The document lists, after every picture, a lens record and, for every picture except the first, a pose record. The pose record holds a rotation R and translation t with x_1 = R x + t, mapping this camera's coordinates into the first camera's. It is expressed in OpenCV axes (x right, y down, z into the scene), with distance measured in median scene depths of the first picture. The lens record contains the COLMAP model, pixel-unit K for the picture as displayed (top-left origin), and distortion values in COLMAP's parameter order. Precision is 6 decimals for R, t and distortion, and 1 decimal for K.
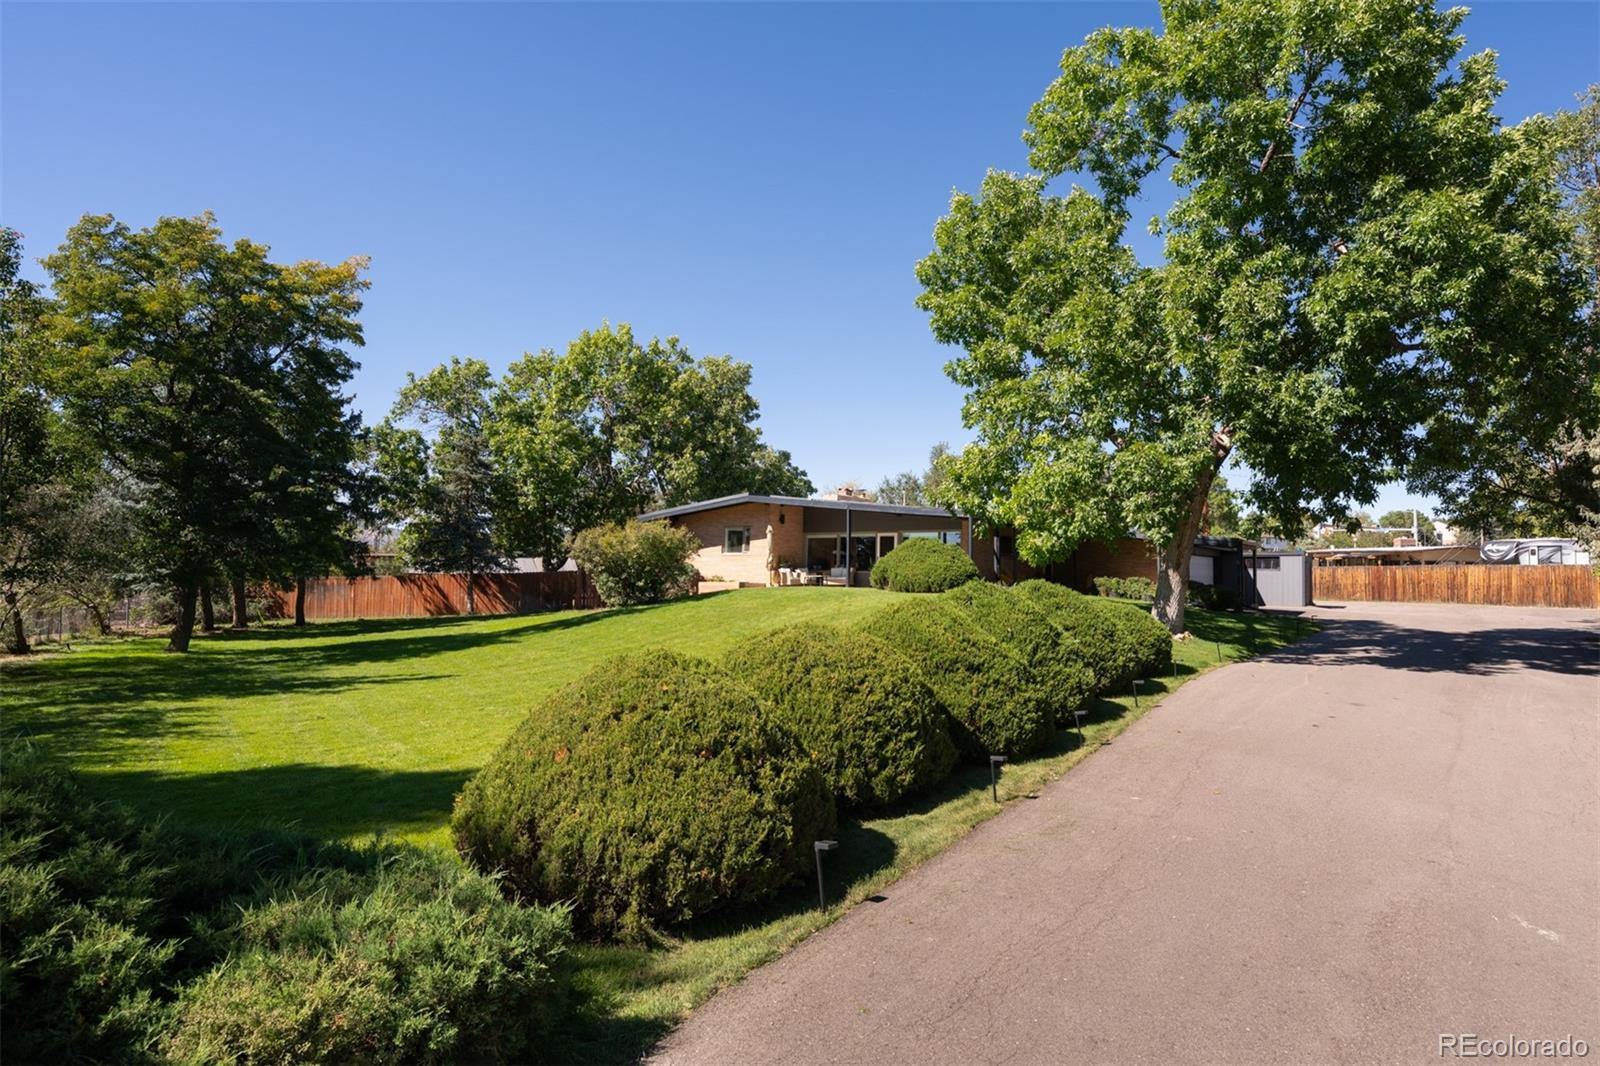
lens RADIAL K [[860.6, 0, 822.9], [0, 860.6, 533.1], [0, 0, 1]] dist [-0.003429, -0.000486]
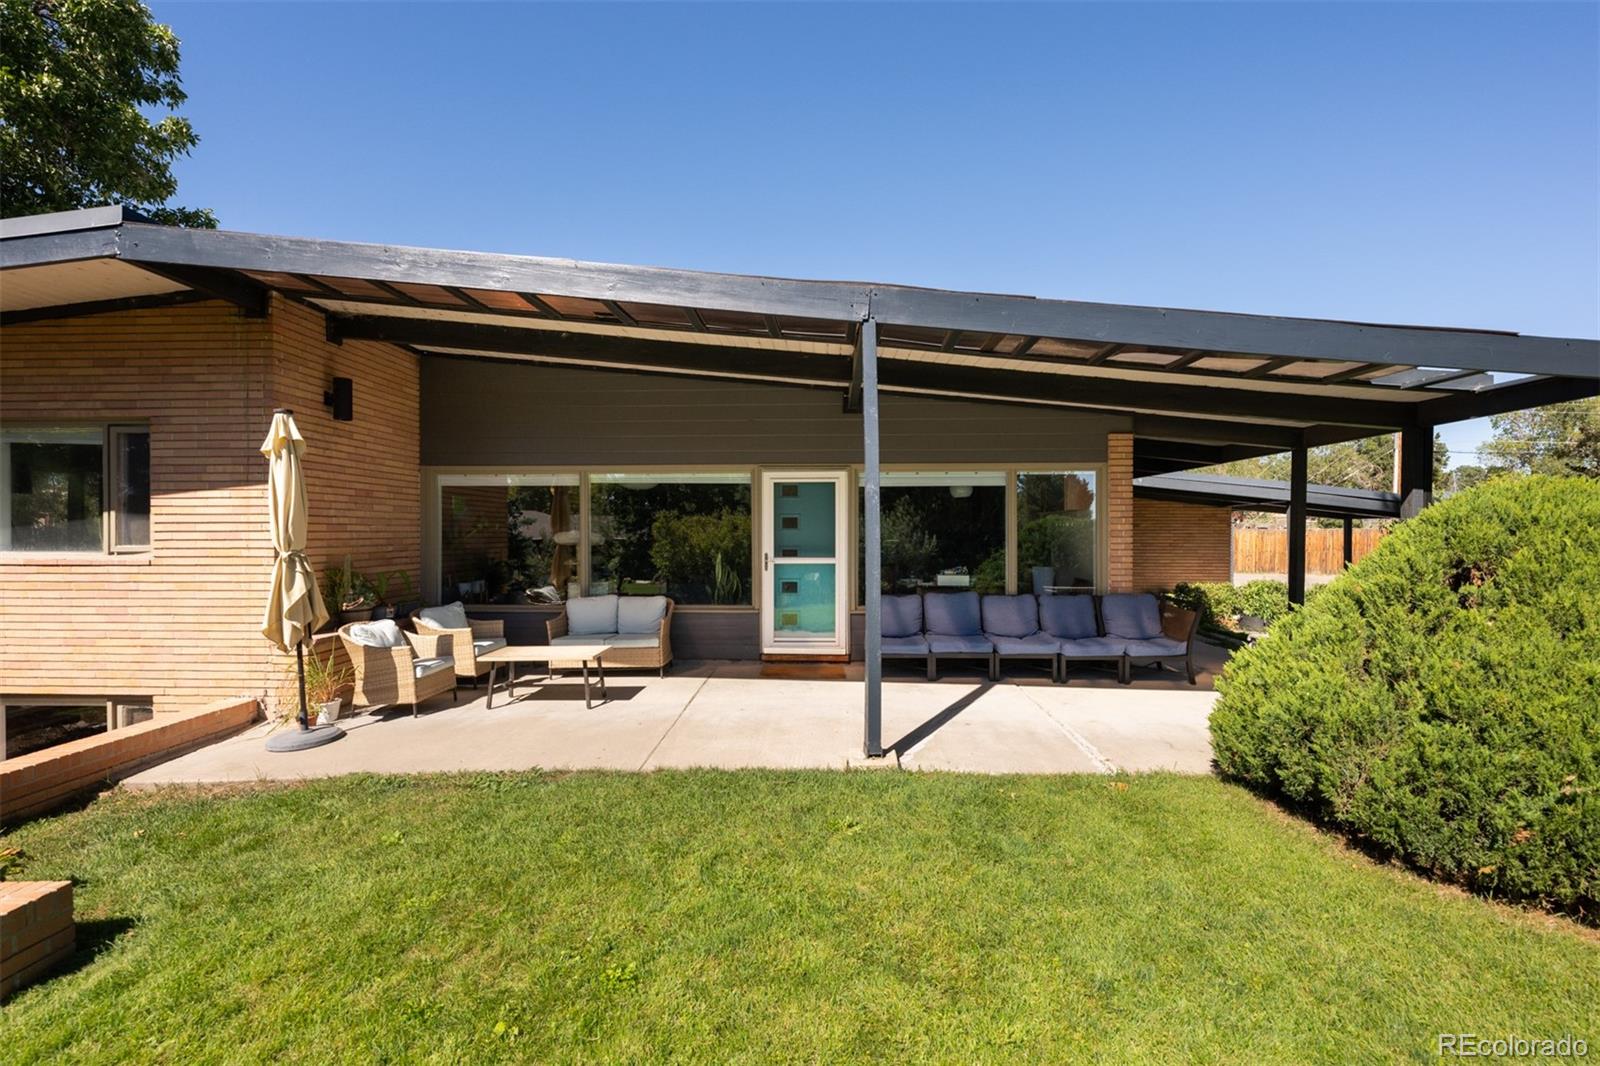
lens RADIAL K [[697.0, 0, 798.3], [0, 697.0, 544.7], [0, 0, 1]] dist [0.000909, 0.000126]
pose [[0.803879, -0.029691, 0.594051, -0.059926], [-0.015058, 0.997417, 0.070227, 0.007145], [-0.594602, -0.065399, 0.801356, 0.773930]]
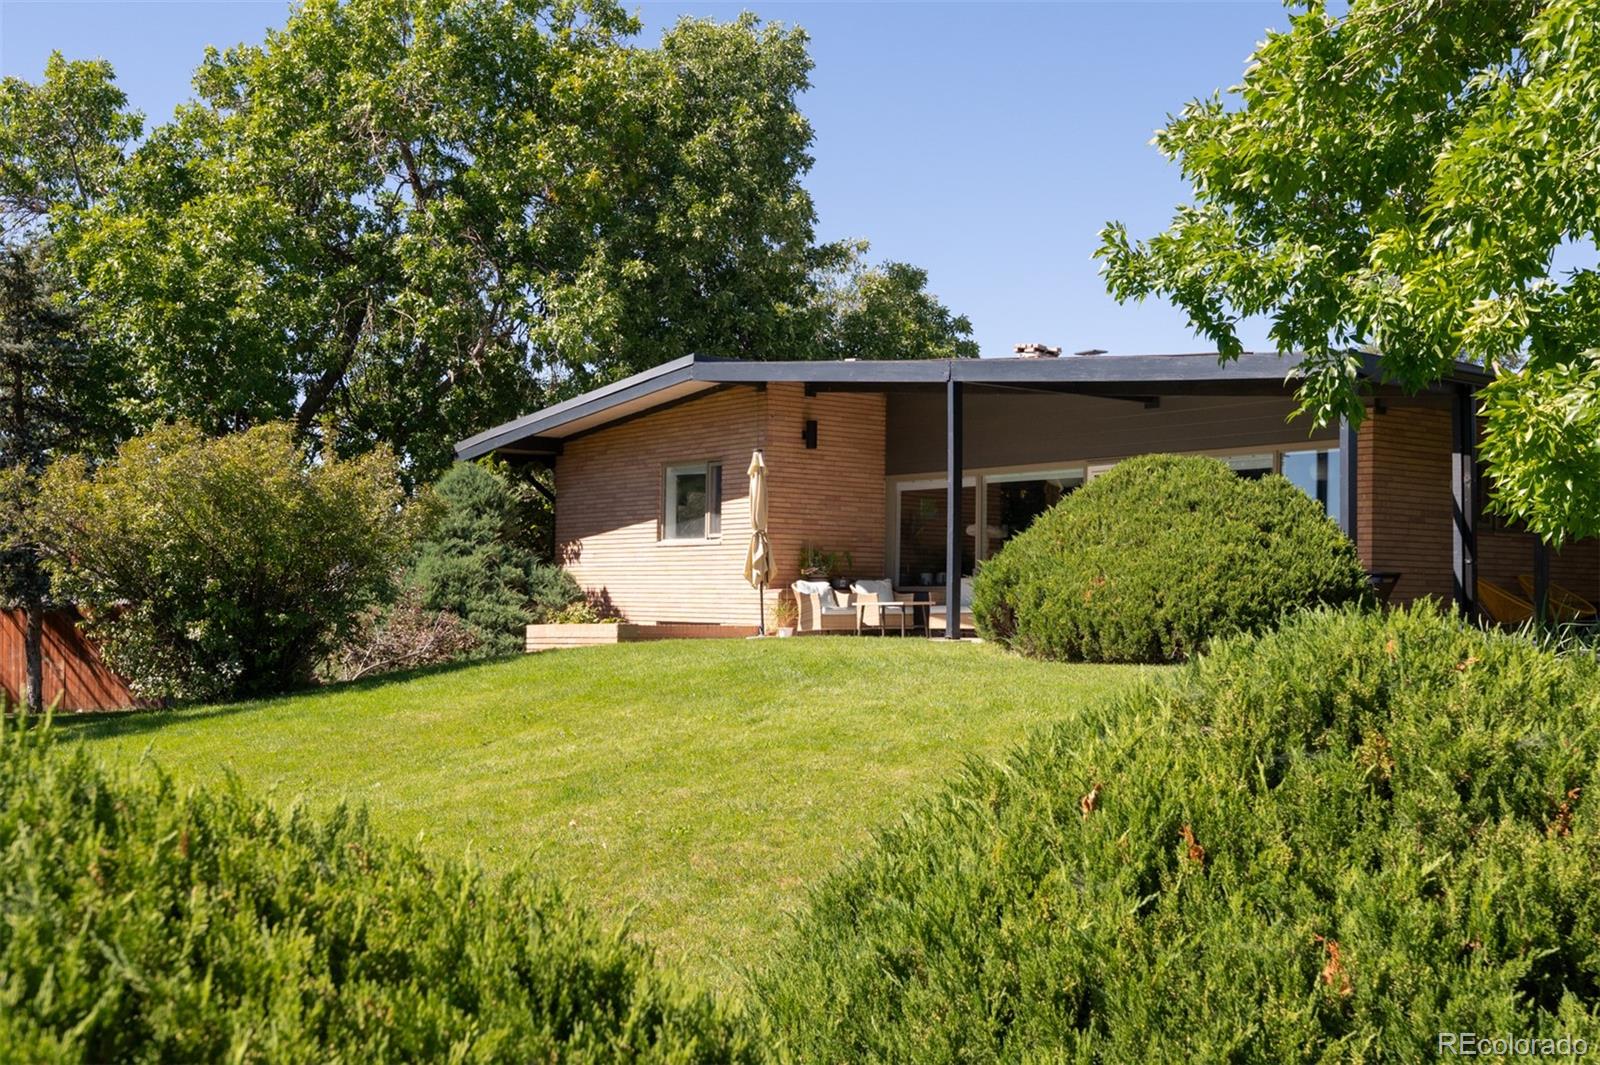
lens RADIAL K [[1731.5, 0, 800.0], [0, 1731.5, 532.5], [0, 0, 1]] dist [0.007970, 0.002156]
pose [[0.973066, -0.019099, -0.229734, 0.100743], [0.020332, 0.999789, 0.002999, 0.019522], [0.229629, -0.007590, 0.973249, 0.344594]]
